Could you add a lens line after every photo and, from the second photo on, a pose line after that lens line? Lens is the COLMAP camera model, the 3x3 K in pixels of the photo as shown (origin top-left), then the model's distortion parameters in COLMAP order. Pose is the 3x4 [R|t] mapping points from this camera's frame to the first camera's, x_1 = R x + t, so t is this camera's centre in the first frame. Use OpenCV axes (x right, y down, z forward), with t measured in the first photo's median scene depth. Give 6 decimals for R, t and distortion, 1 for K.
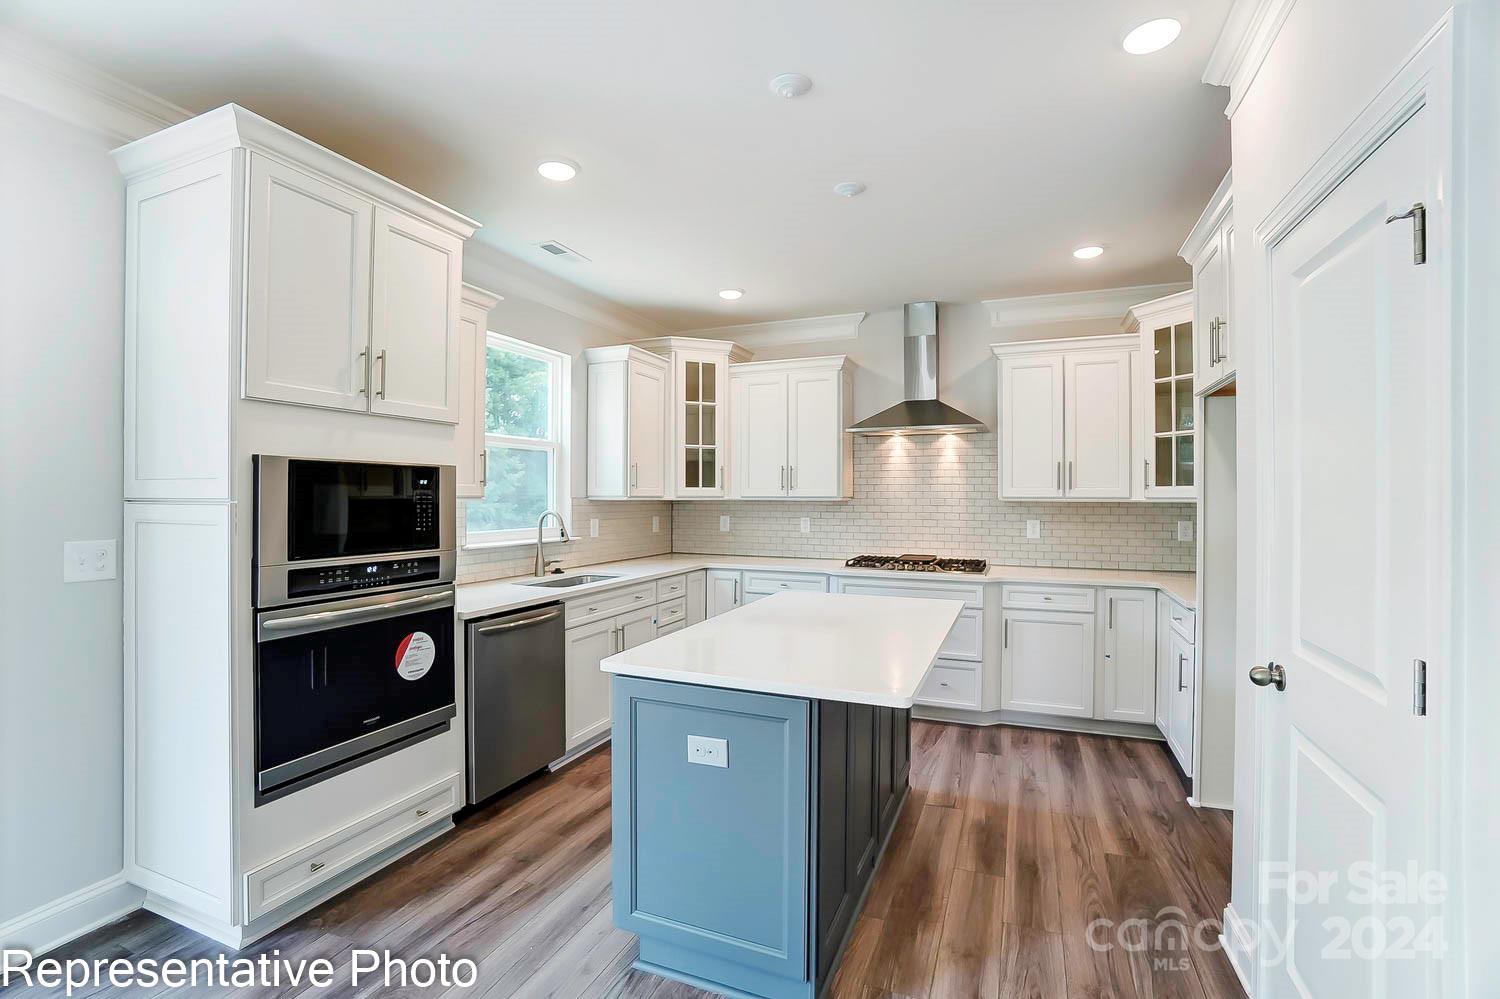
lens RADIAL K [[666.6, 0, 747.2], [0, 666.6, 497.3], [0, 0, 1]] dist [-0.002972, 0.002476]
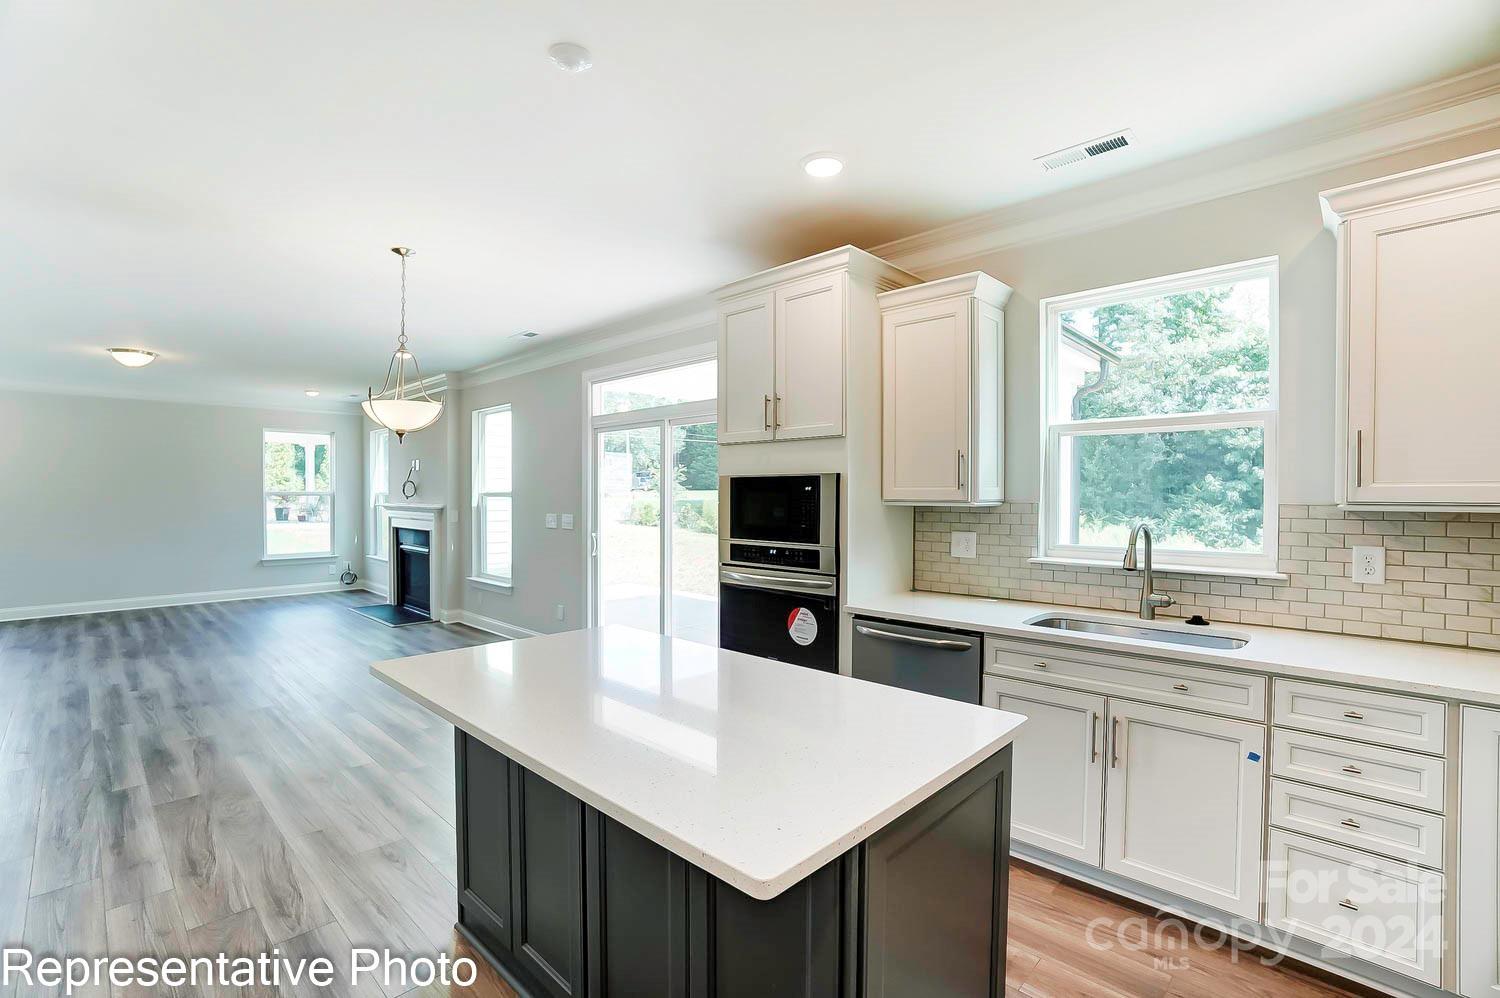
lens RADIAL K [[666.6, 0, 746.5], [0, 666.6, 503.8], [0, 0, 1]] dist [-0.002972, 0.002476]
pose [[-0.339365, 0.003940, -0.940647, 0.710723], [-0.004302, 0.999974, 0.005741, -0.000696], [0.940645, 0.005994, -0.339339, 1.299980]]
